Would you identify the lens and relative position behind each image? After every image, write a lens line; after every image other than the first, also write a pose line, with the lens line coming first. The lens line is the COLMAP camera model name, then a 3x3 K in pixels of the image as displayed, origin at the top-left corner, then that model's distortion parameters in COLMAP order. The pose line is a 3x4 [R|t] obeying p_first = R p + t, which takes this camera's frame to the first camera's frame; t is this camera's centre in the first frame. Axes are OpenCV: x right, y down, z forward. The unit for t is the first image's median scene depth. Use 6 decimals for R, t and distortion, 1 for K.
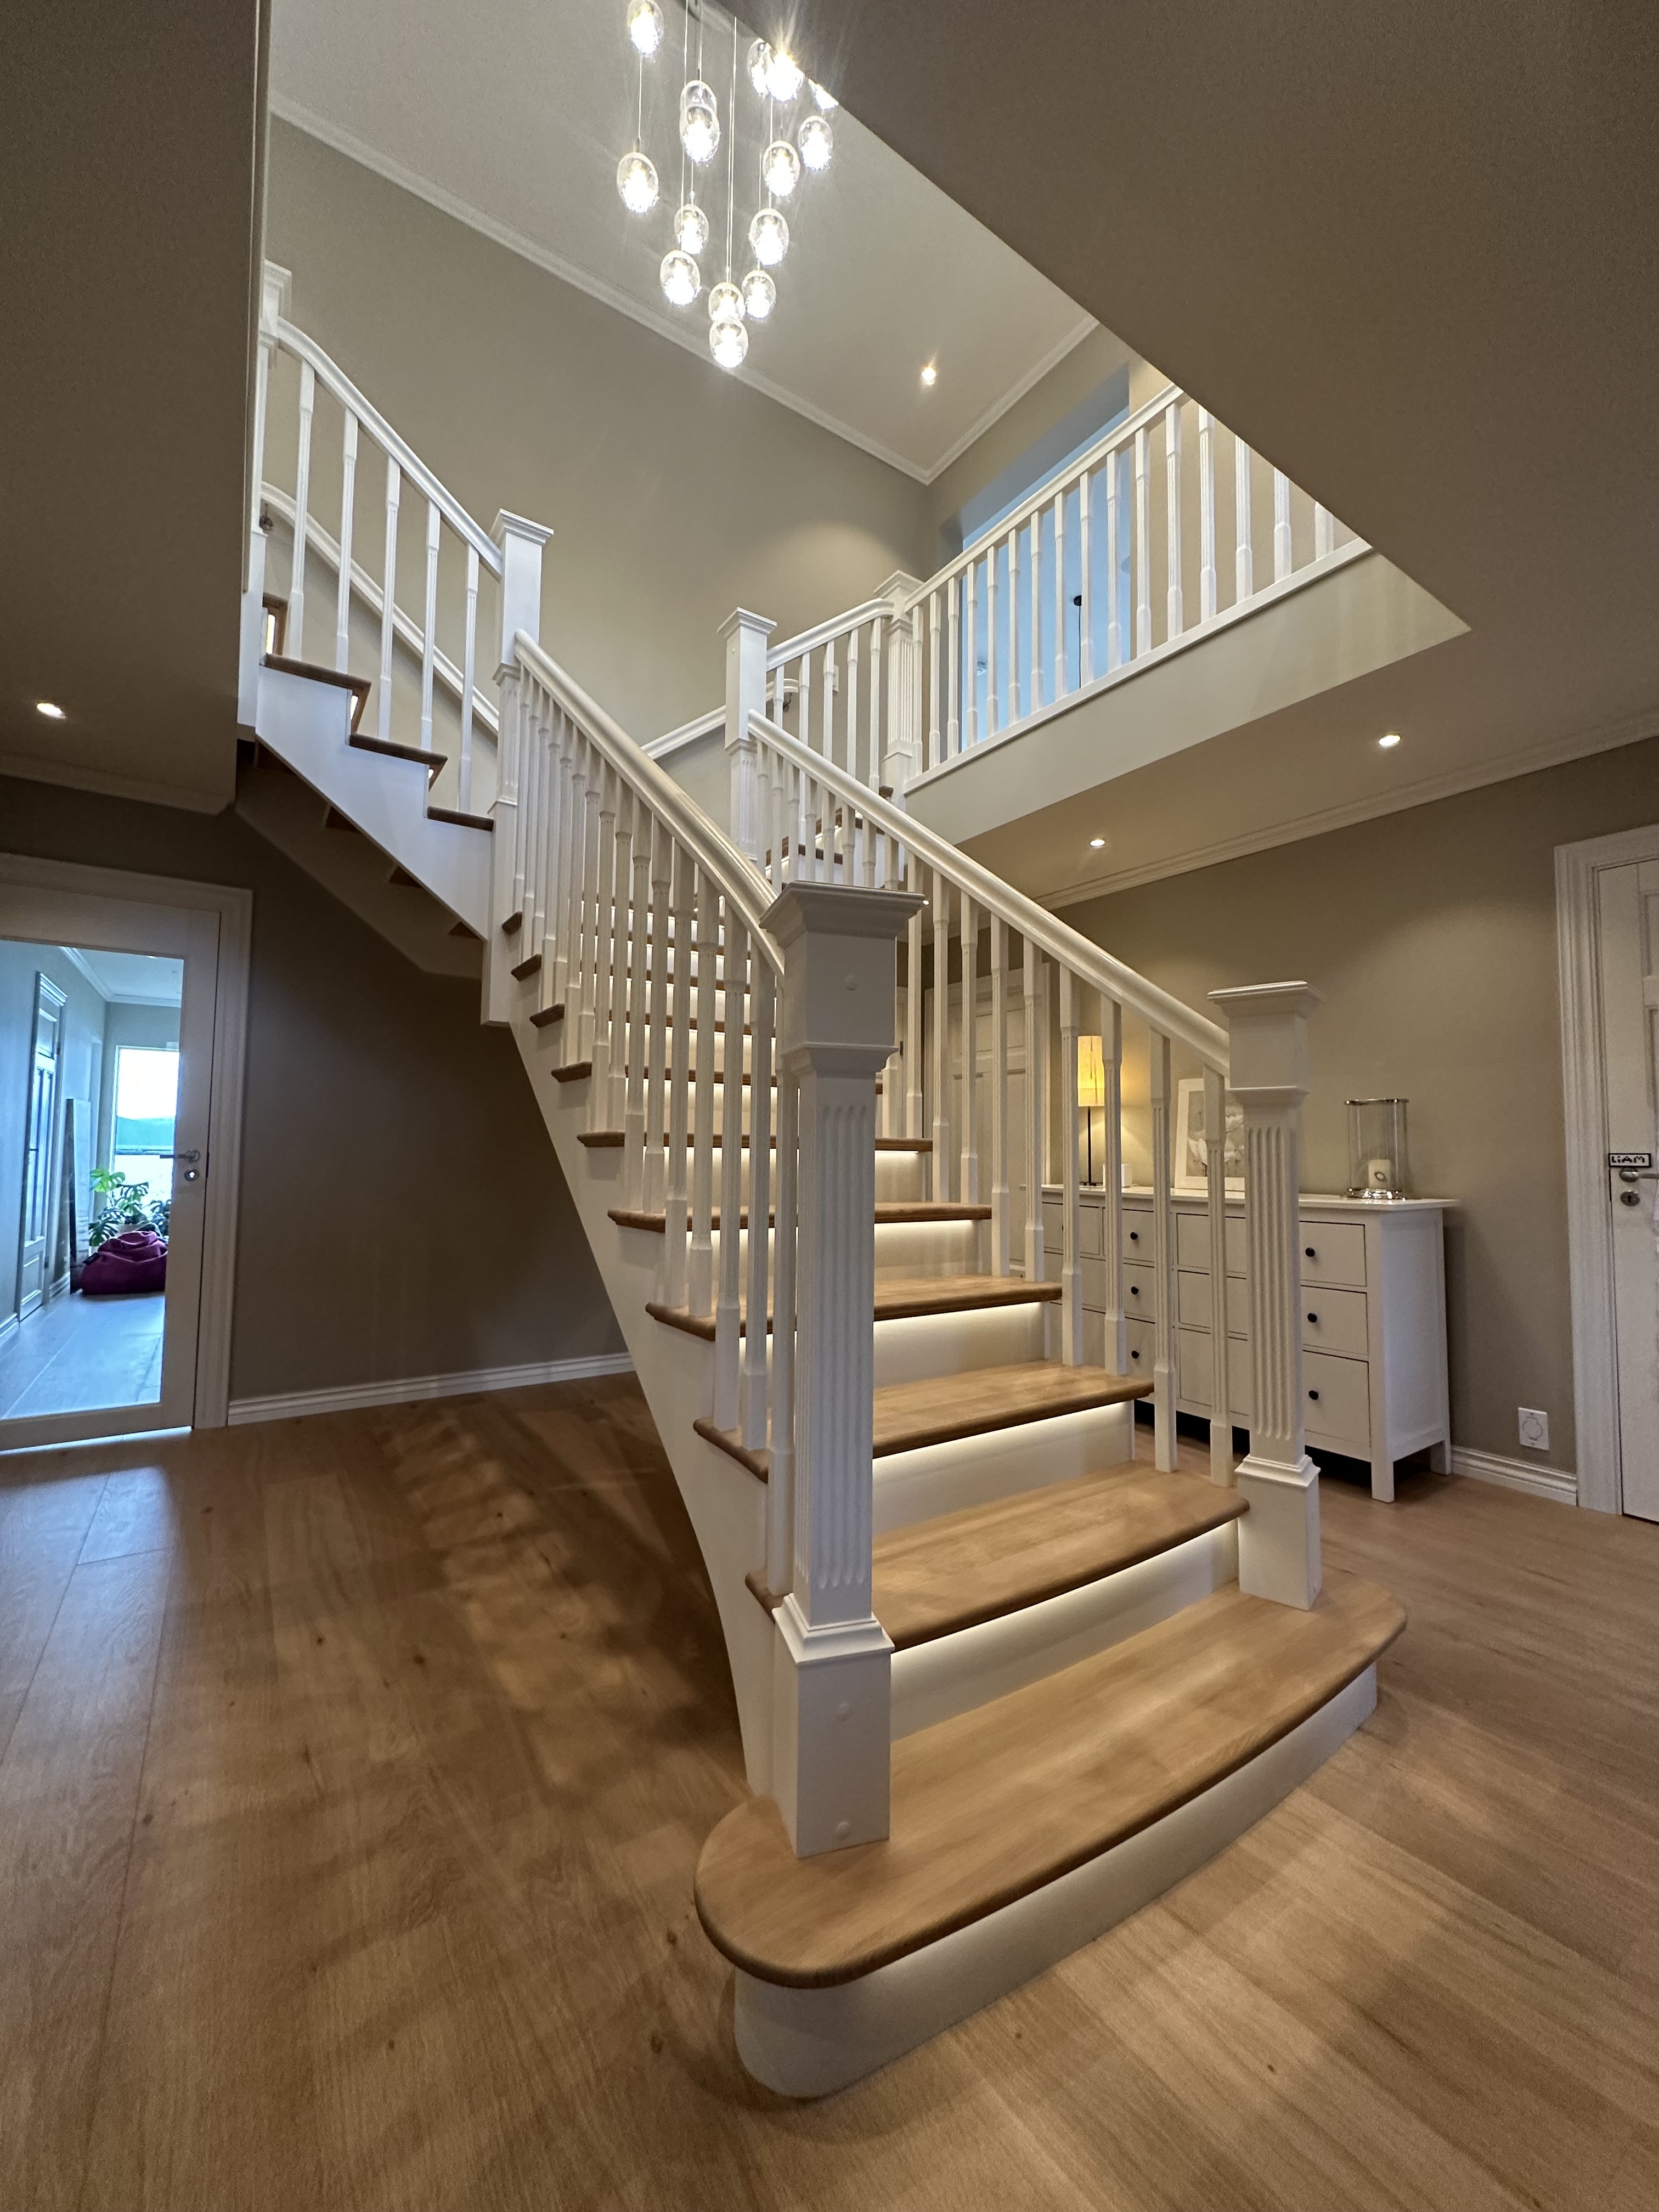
lens RADIAL K [[881.2, 0, 829.1], [0, 881.2, 1103.9], [0, 0, 1]] dist [0.000064, 0.001034]
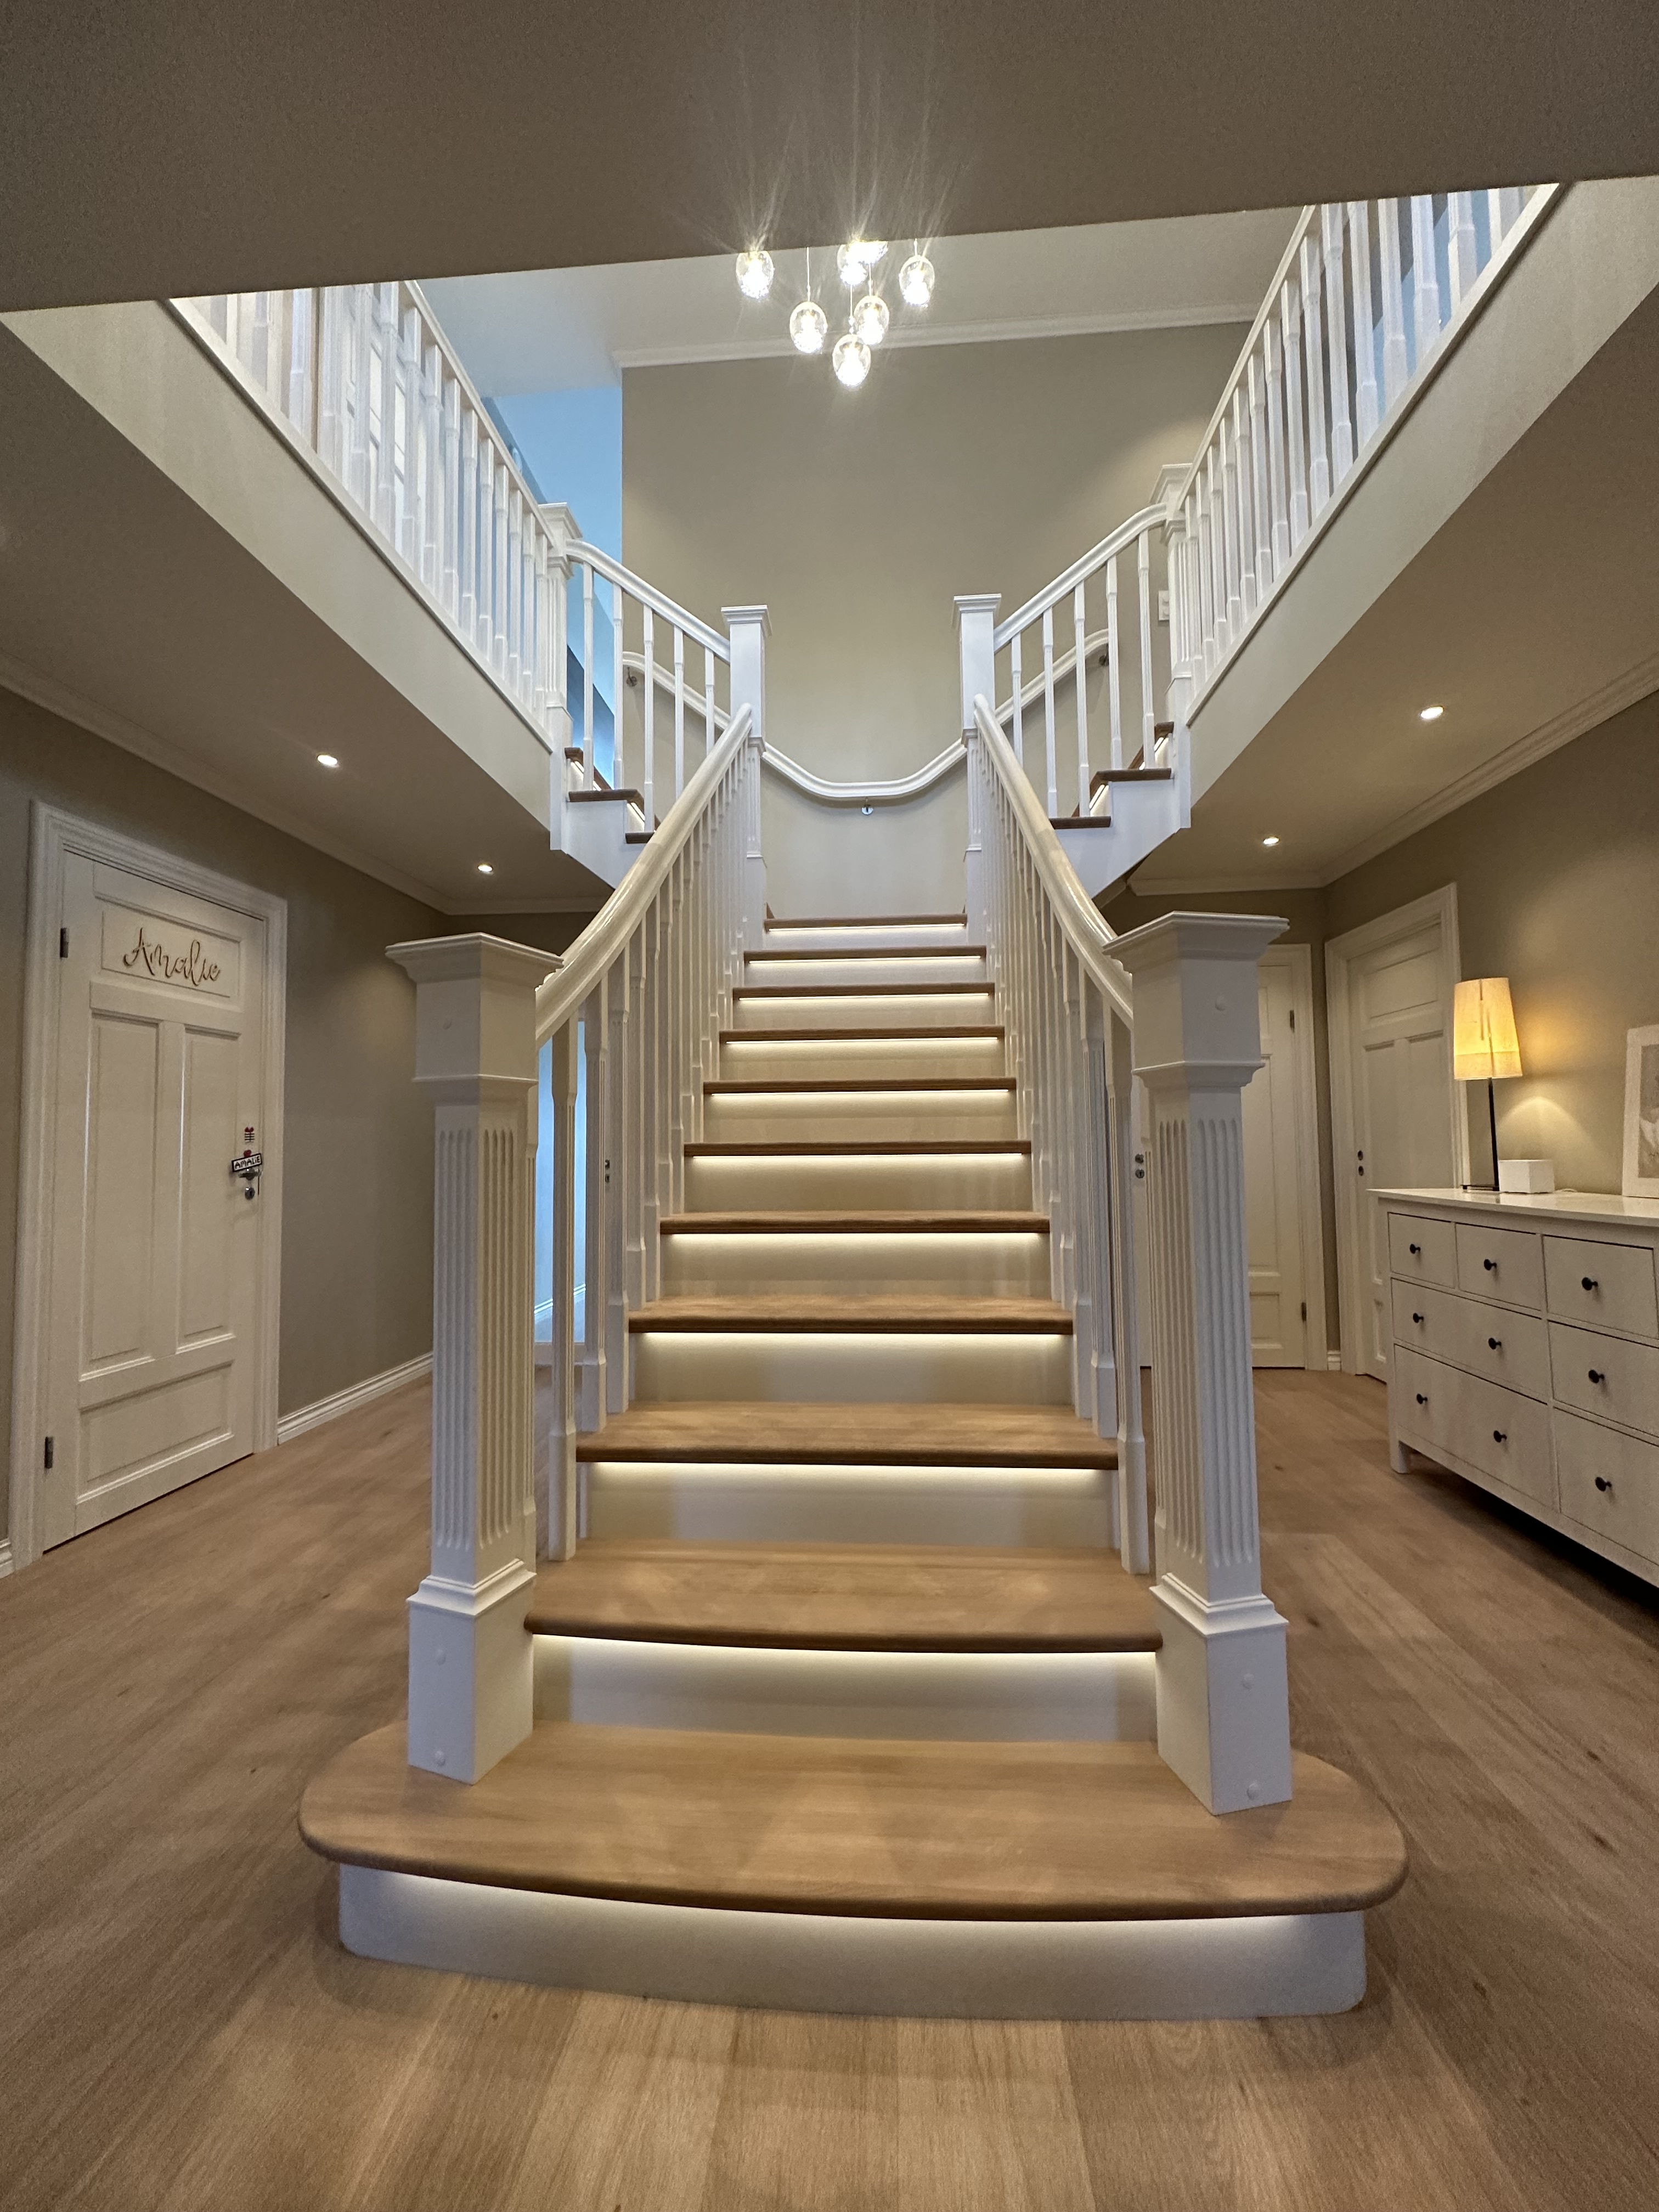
lens RADIAL K [[881.2, 0, 827.6], [0, 881.2, 1104.9], [0, 0, 1]] dist [0.000064, 0.001034]
pose [[0.783709, -0.051777, -0.618966, 0.732312], [0.055537, 0.998369, -0.013195, 0.008465], [0.618640, -0.024035, 0.785307, 0.268043]]
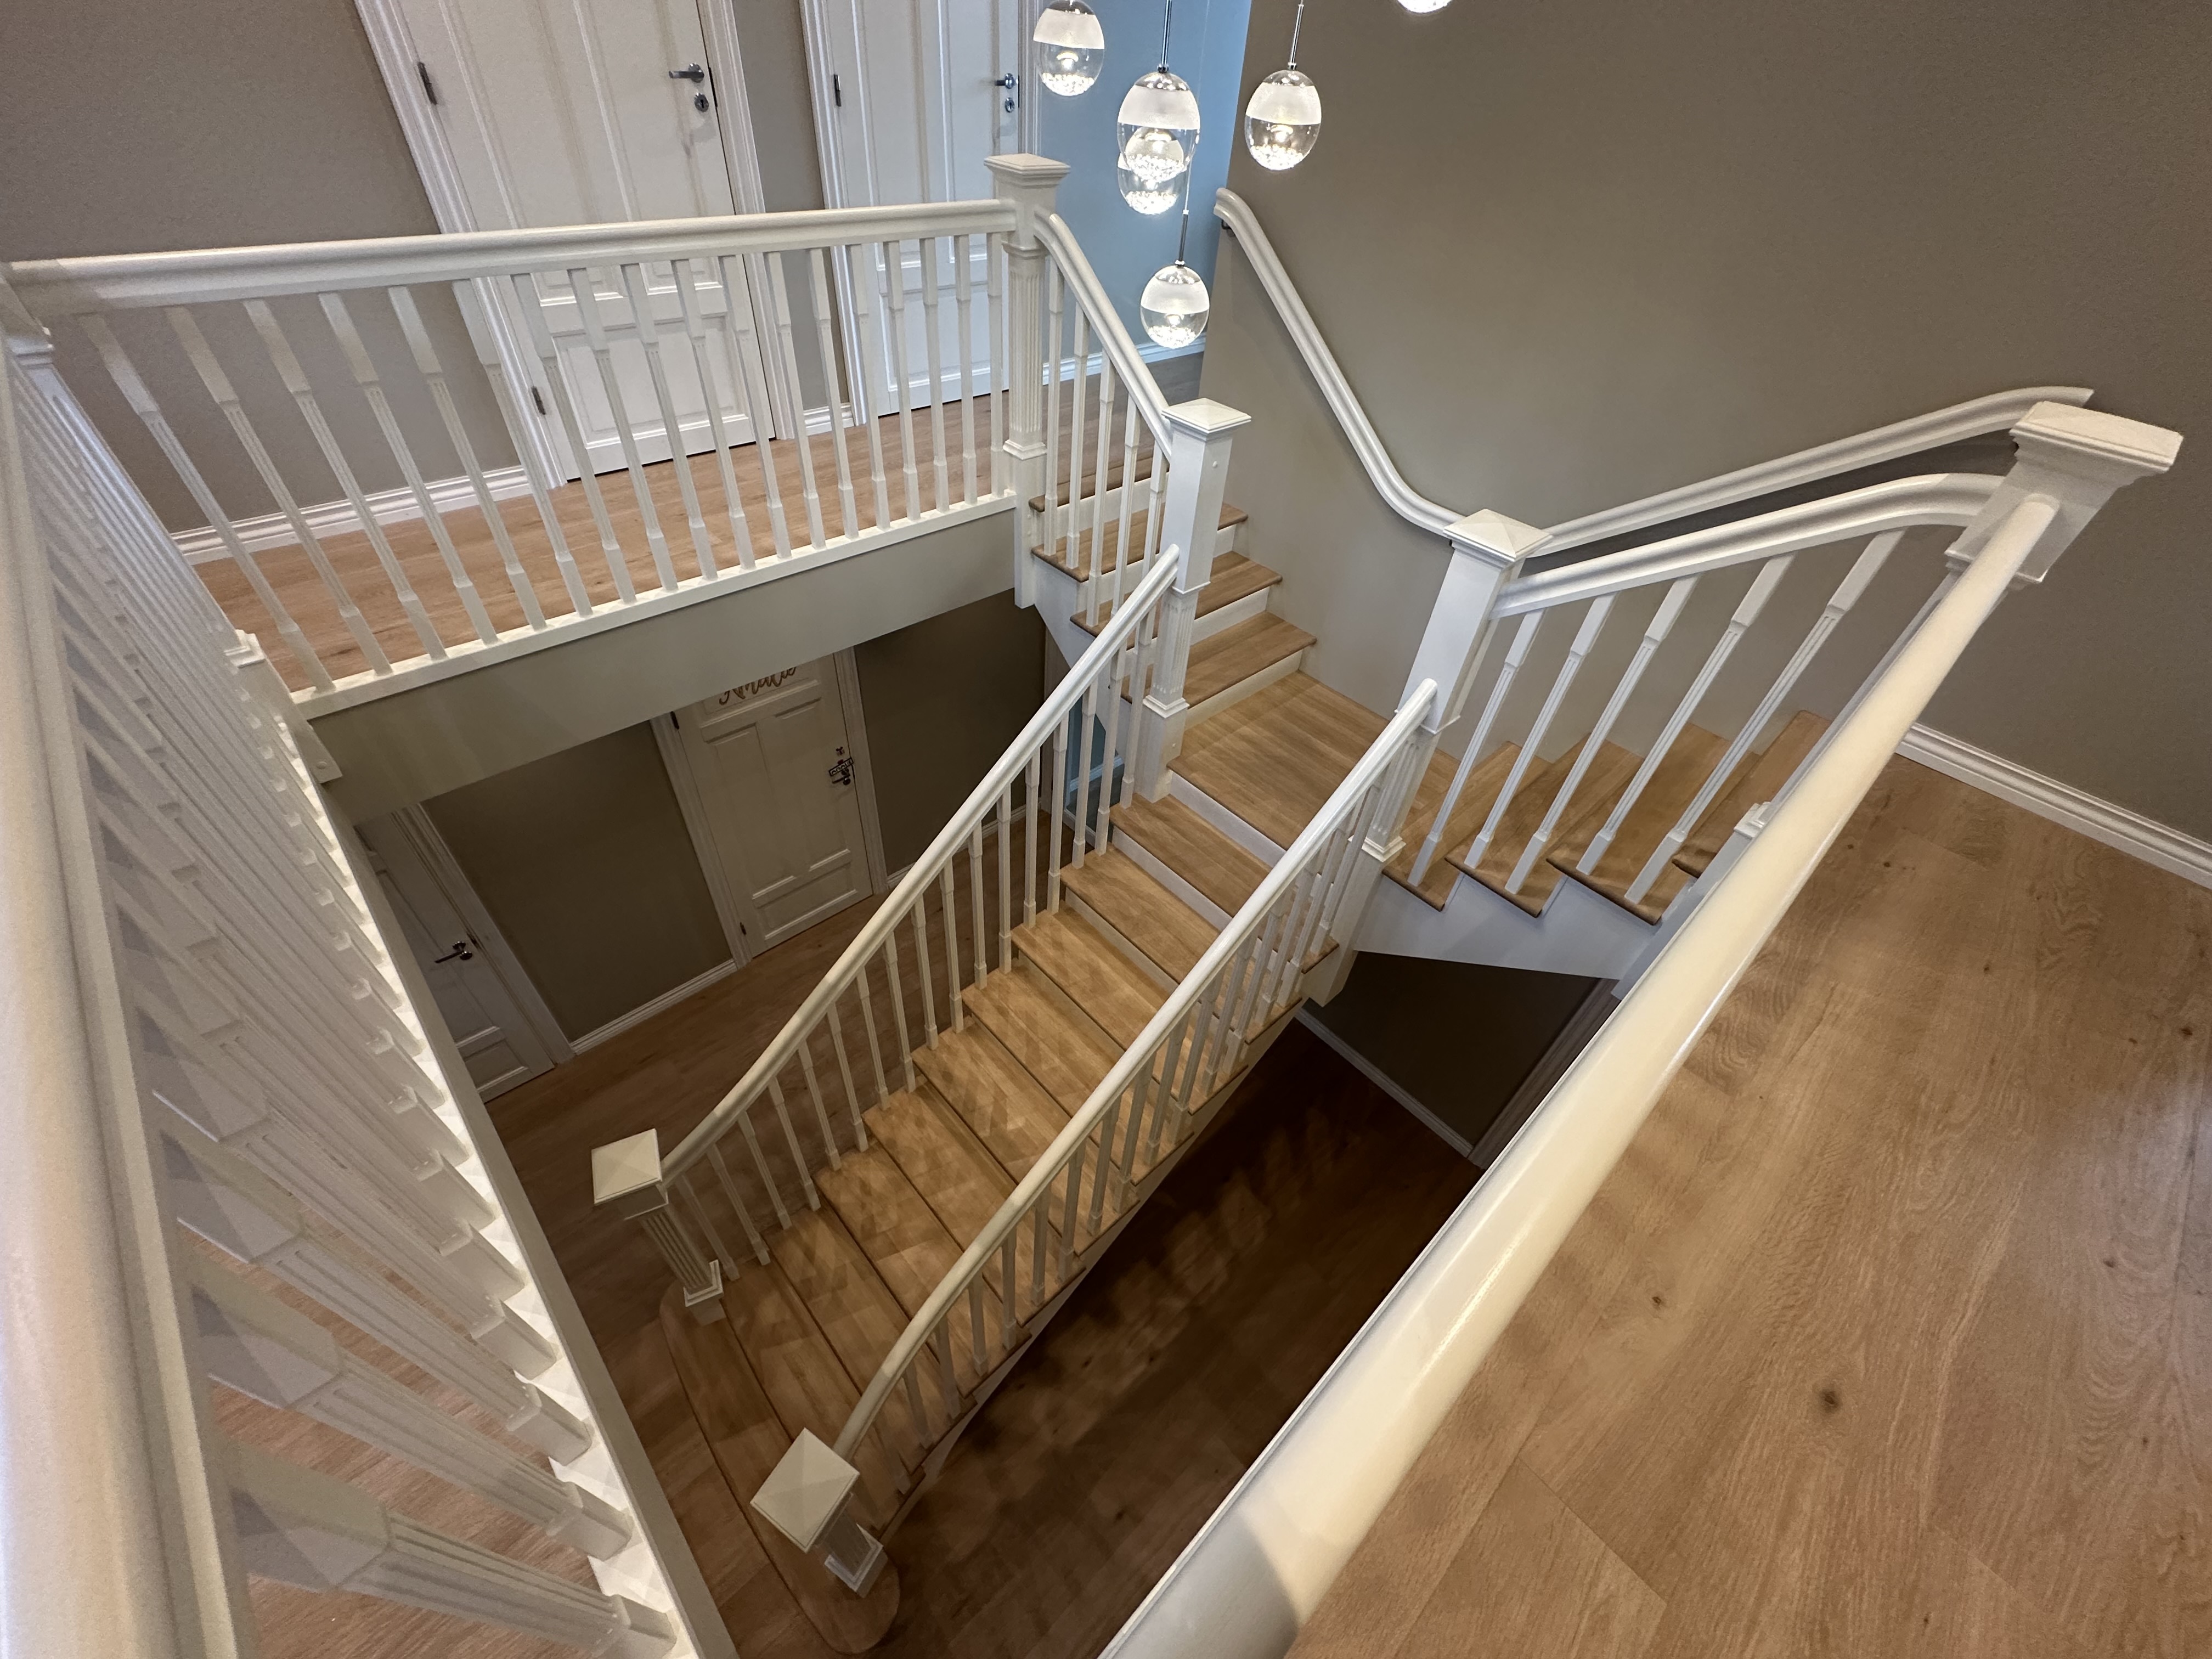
lens RADIAL K [[881.2, 0, 1098.9], [0, 881.2, 826.8], [0, 0, 1]] dist [0.000064, 0.001034]
pose [[0.142760, 0.677399, -0.721630, 0.839203], [-0.007414, 0.729809, 0.683611, -1.649455], [0.989730, -0.092242, 0.109210, 1.402861]]
